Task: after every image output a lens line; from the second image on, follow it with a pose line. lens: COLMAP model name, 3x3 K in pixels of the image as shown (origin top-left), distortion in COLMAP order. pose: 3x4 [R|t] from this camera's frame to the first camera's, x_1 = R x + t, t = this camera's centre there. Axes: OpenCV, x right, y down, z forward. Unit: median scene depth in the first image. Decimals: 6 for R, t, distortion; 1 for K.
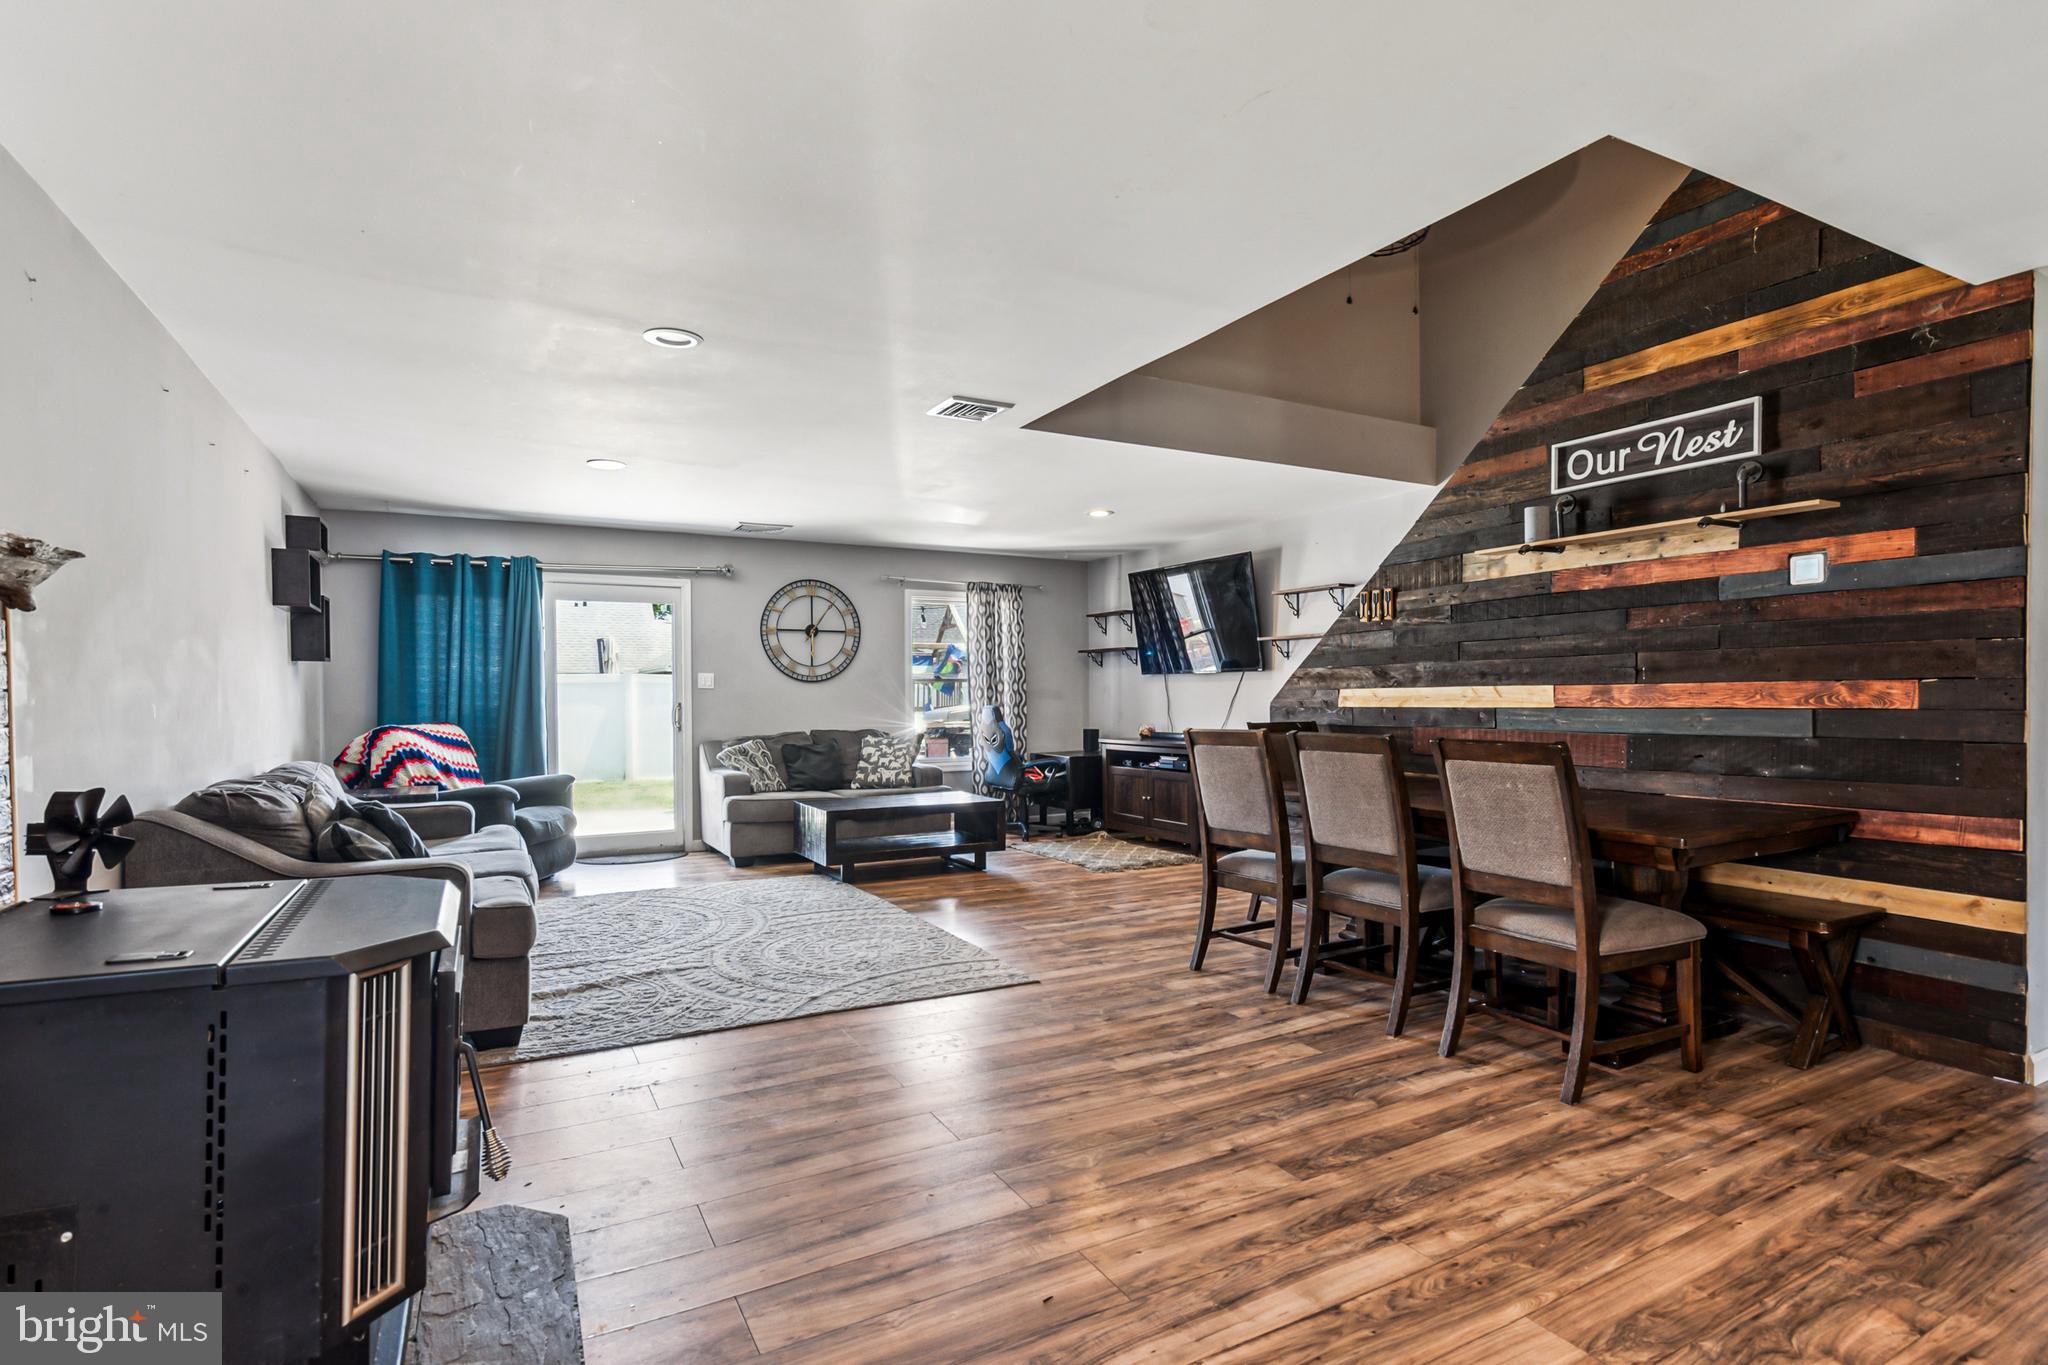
lens RADIAL K [[1008.9, 0, 1025.8], [0, 1008.9, 692.1], [0, 0, 1]] dist [0.001339, 0.000402]
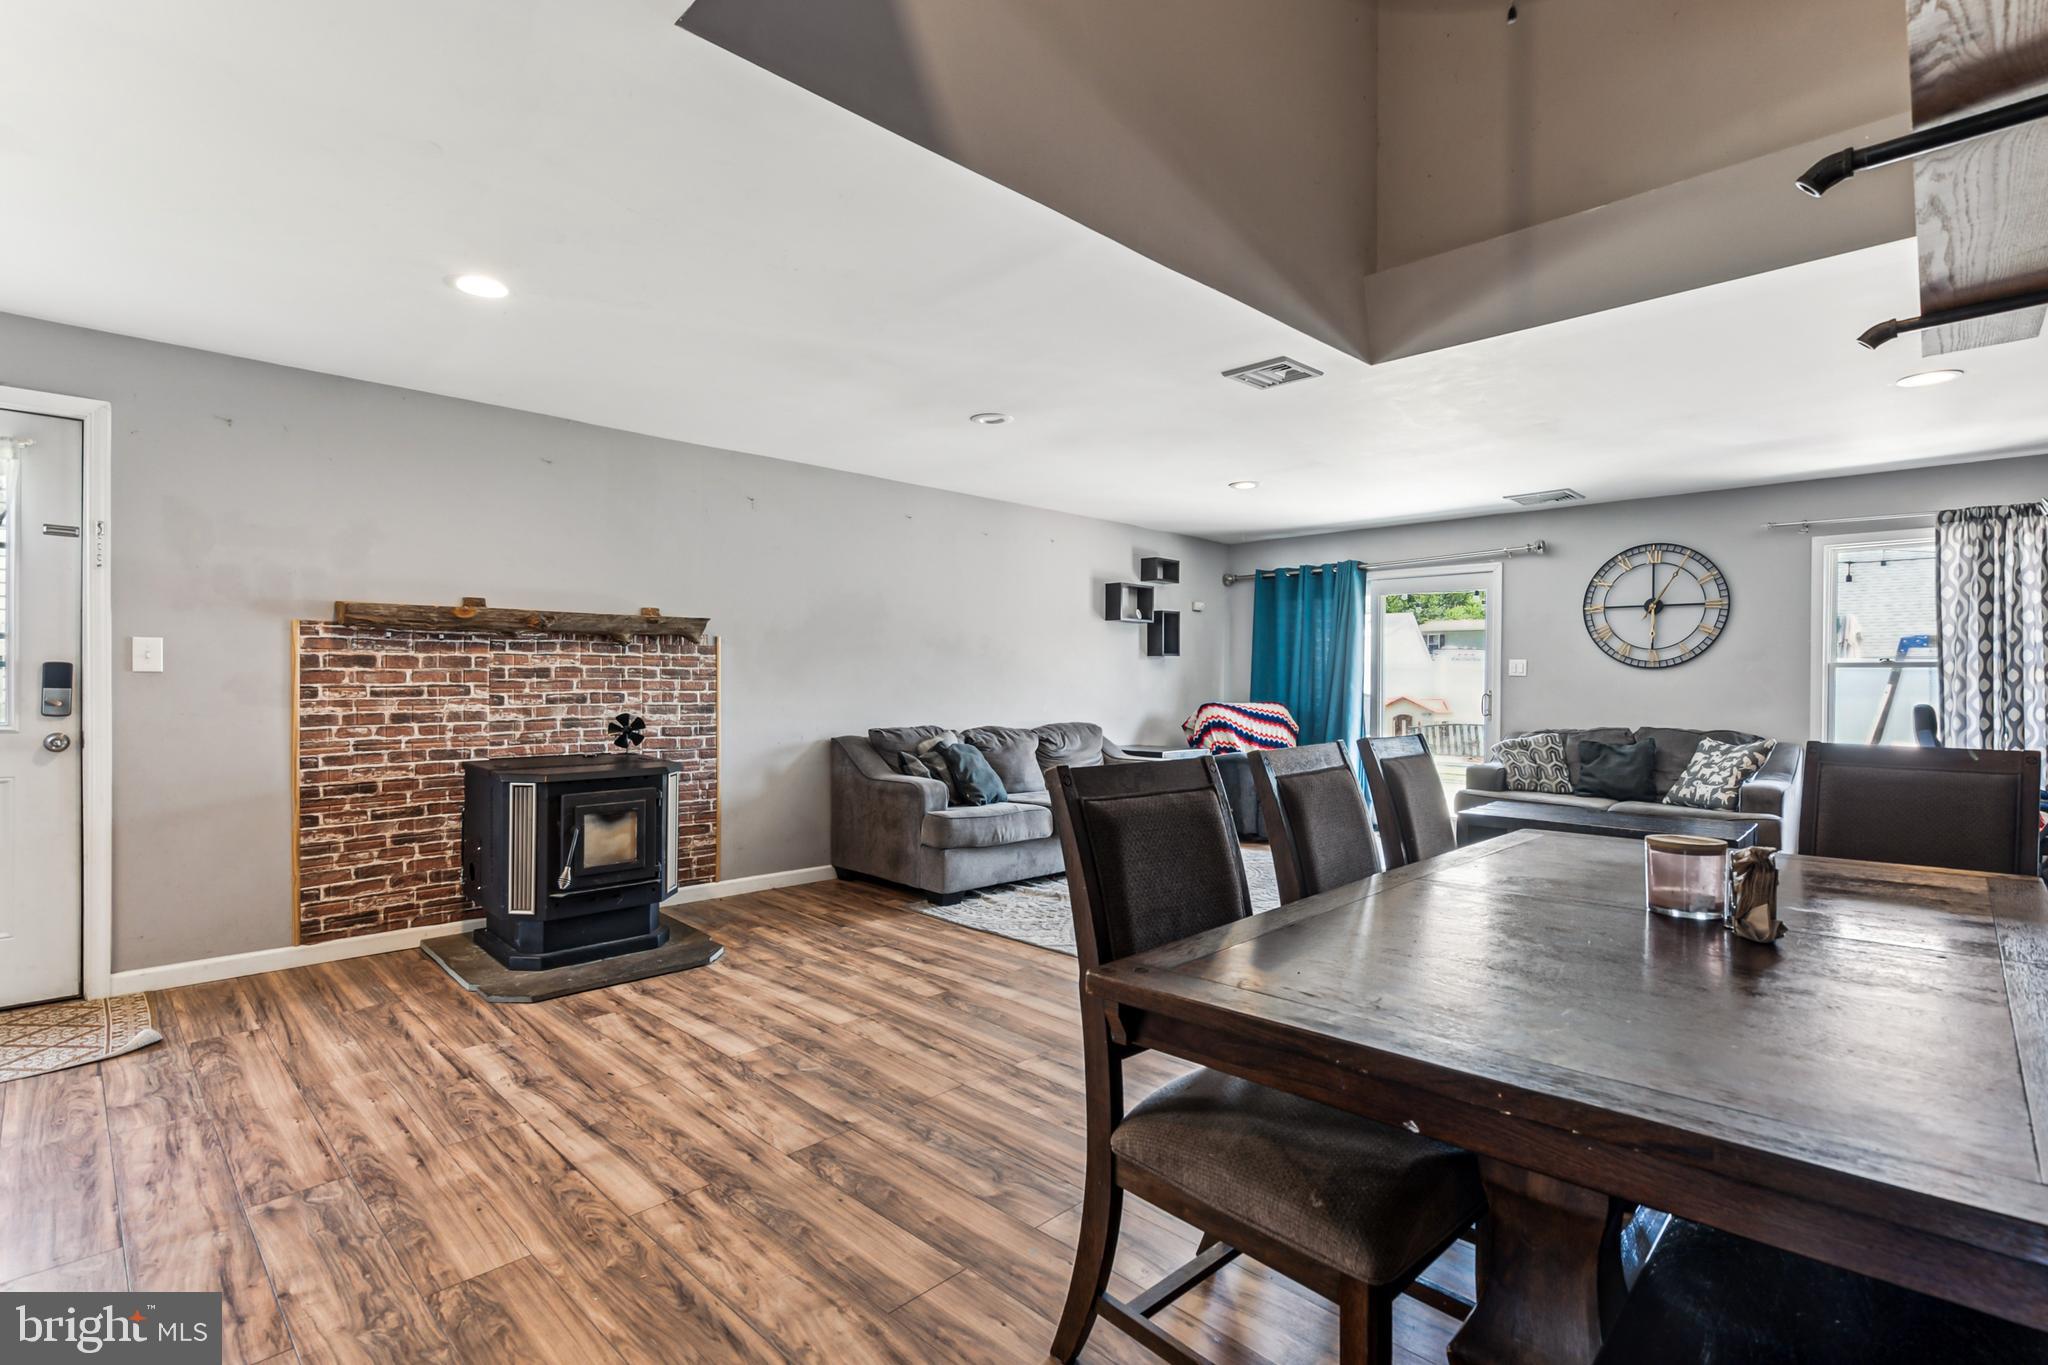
lens RADIAL K [[952.0, 0, 1014.8], [0, 952.0, 691.1], [0, 0, 1]] dist [-0.003590, 0.001453]
pose [[0.280137, 0.019178, -0.959768, 0.526595], [-0.004386, 0.999816, 0.018697, -0.005384], [0.959950, -0.001028, 0.280170, 0.394266]]
